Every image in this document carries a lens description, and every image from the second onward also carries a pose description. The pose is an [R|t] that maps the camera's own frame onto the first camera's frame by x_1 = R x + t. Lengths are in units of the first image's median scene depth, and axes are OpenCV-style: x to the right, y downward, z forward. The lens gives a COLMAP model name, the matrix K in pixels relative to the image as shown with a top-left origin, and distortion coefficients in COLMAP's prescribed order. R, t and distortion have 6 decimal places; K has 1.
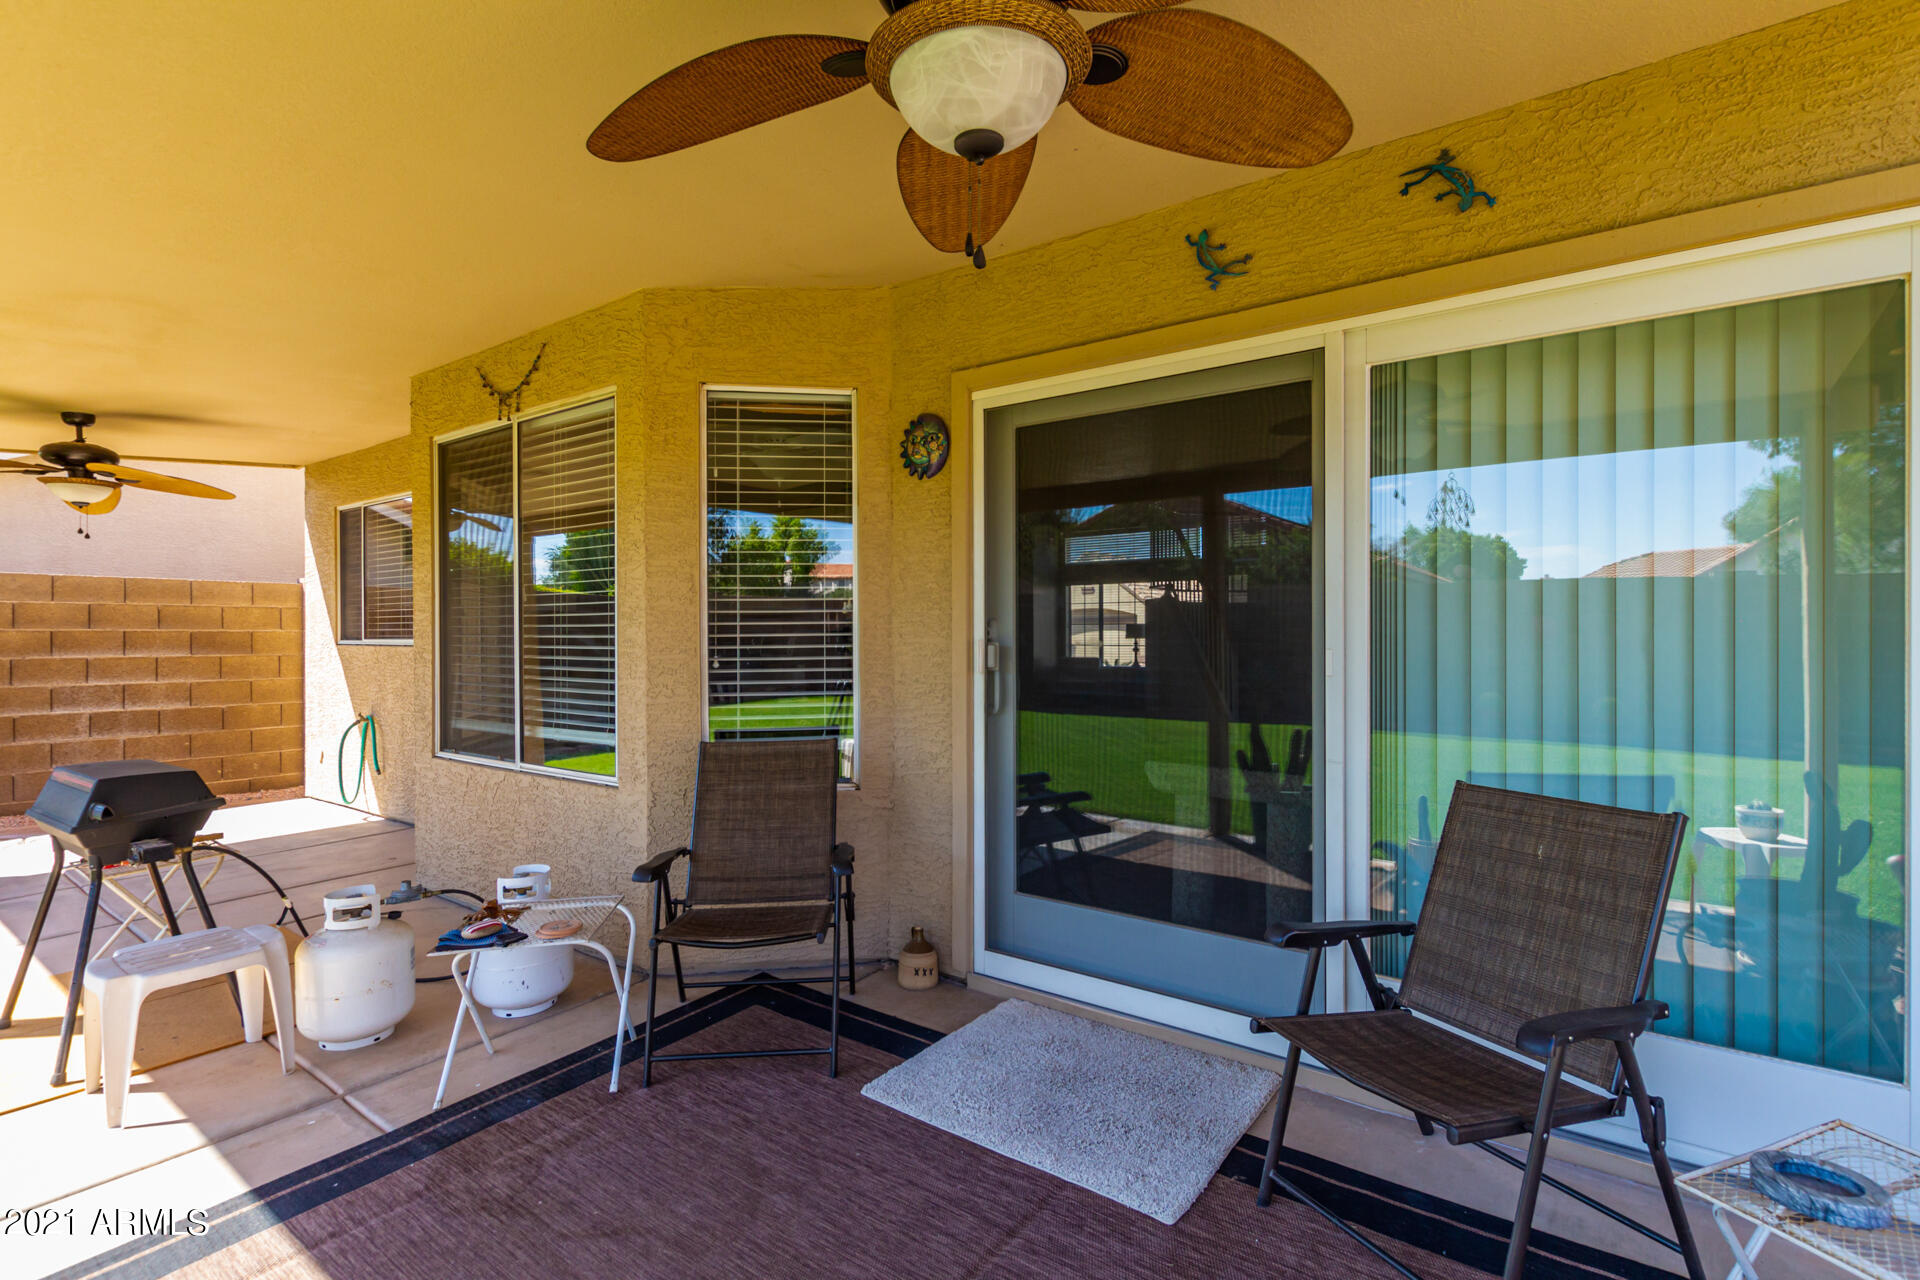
lens RADIAL K [[897.9, 0, 964.3], [0, 897.9, 643.0], [0, 0, 1]] dist [0.007347, -0.001242]
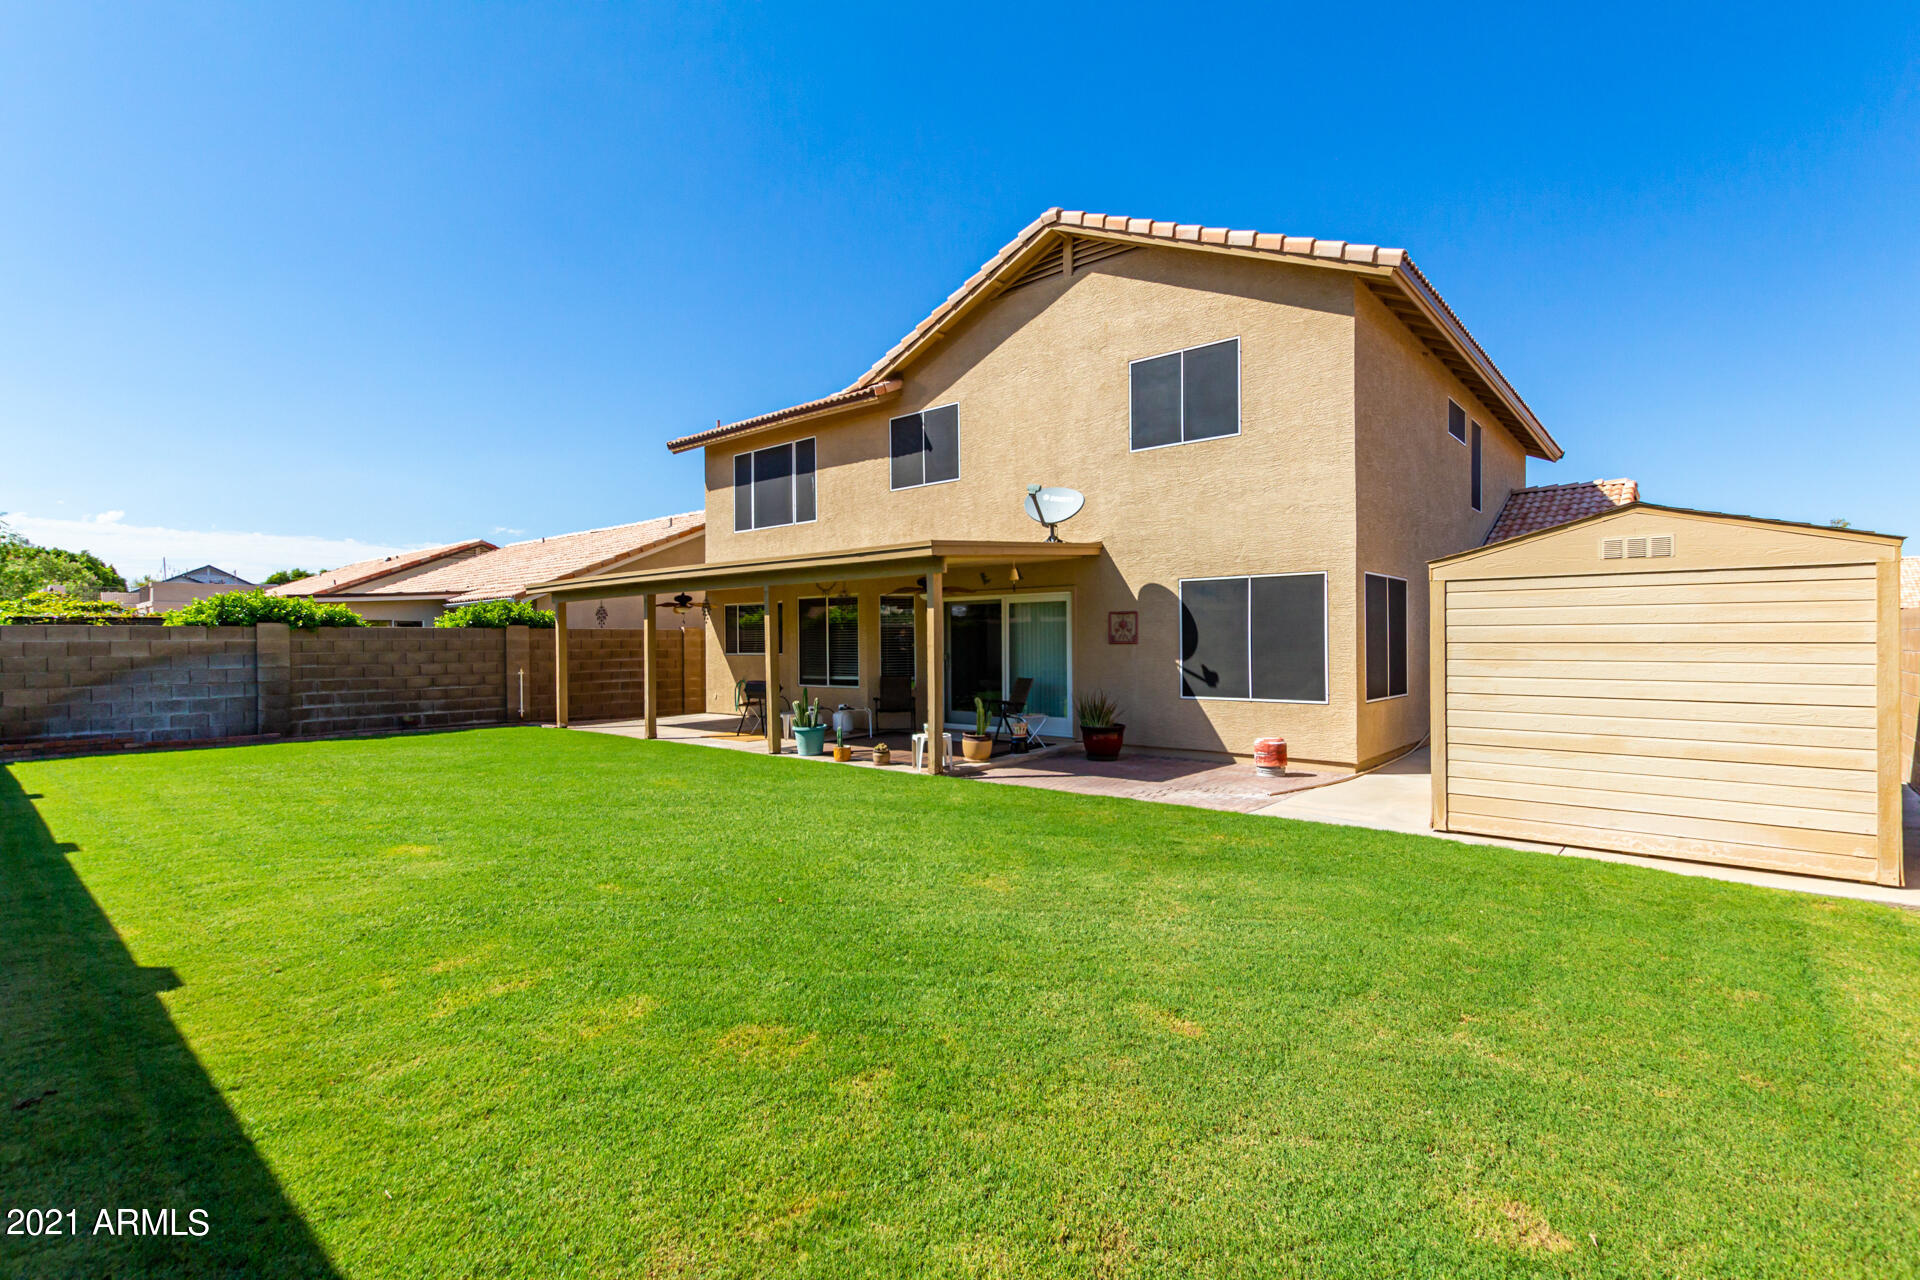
lens RADIAL K [[897.9, 0, 960.6], [0, 897.9, 646.5], [0, 0, 1]] dist [0.007347, -0.001242]
pose [[0.997423, -0.005327, -0.071552, 0.276686], [0.005128, 0.999982, -0.002960, -0.016408], [0.071566, 0.002586, 0.997432, -2.234280]]
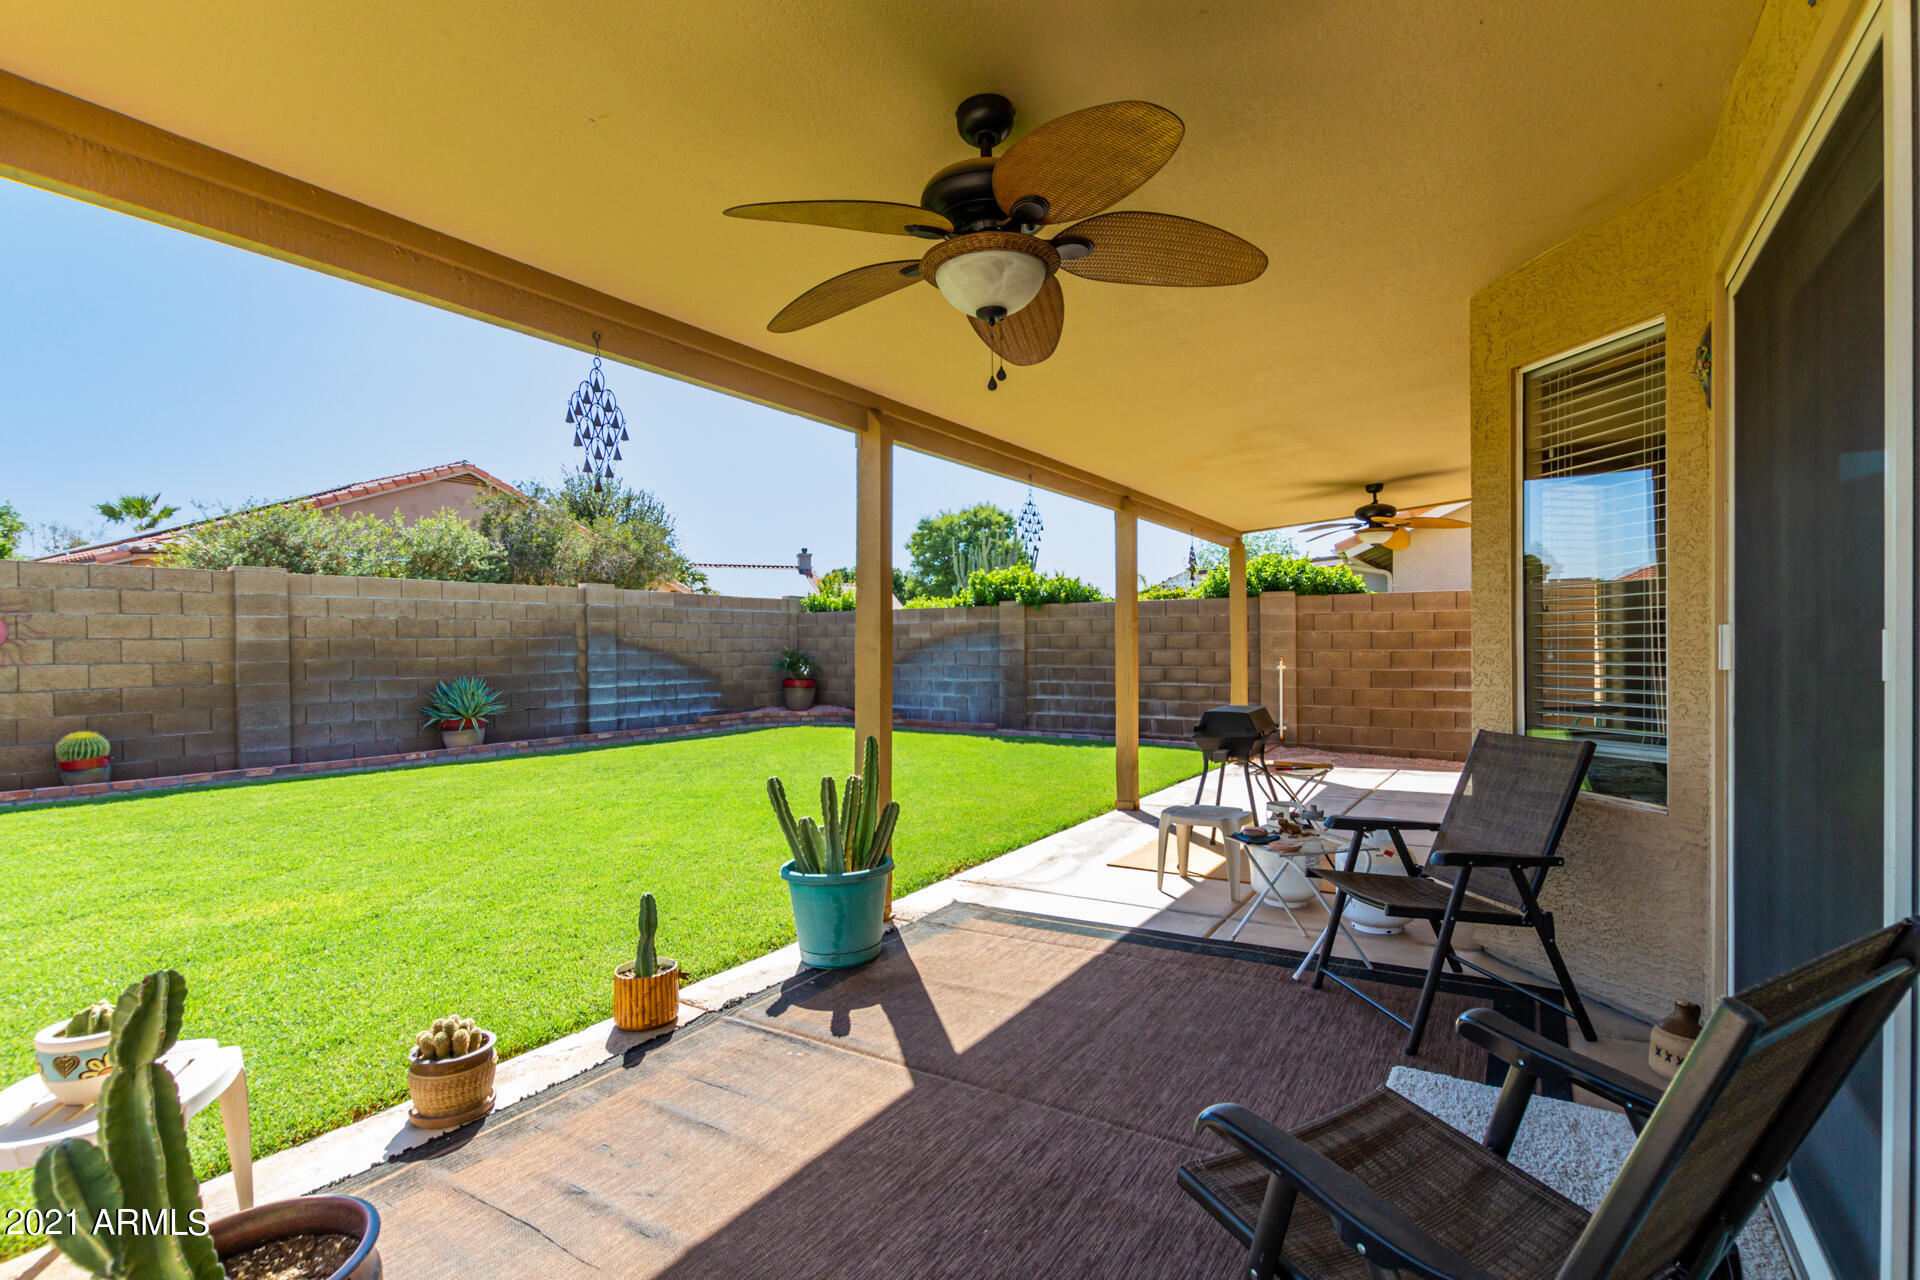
lens RADIAL K [[897.9, 0, 986.5], [0, 897.9, 658.4], [0, 0, 1]] dist [0.007347, -0.001242]
pose [[0.086174, 0.018047, -0.996117, 0.446981], [-0.002349, 0.999837, 0.017911, 0.007922], [0.996277, 0.000797, 0.086203, 0.234178]]
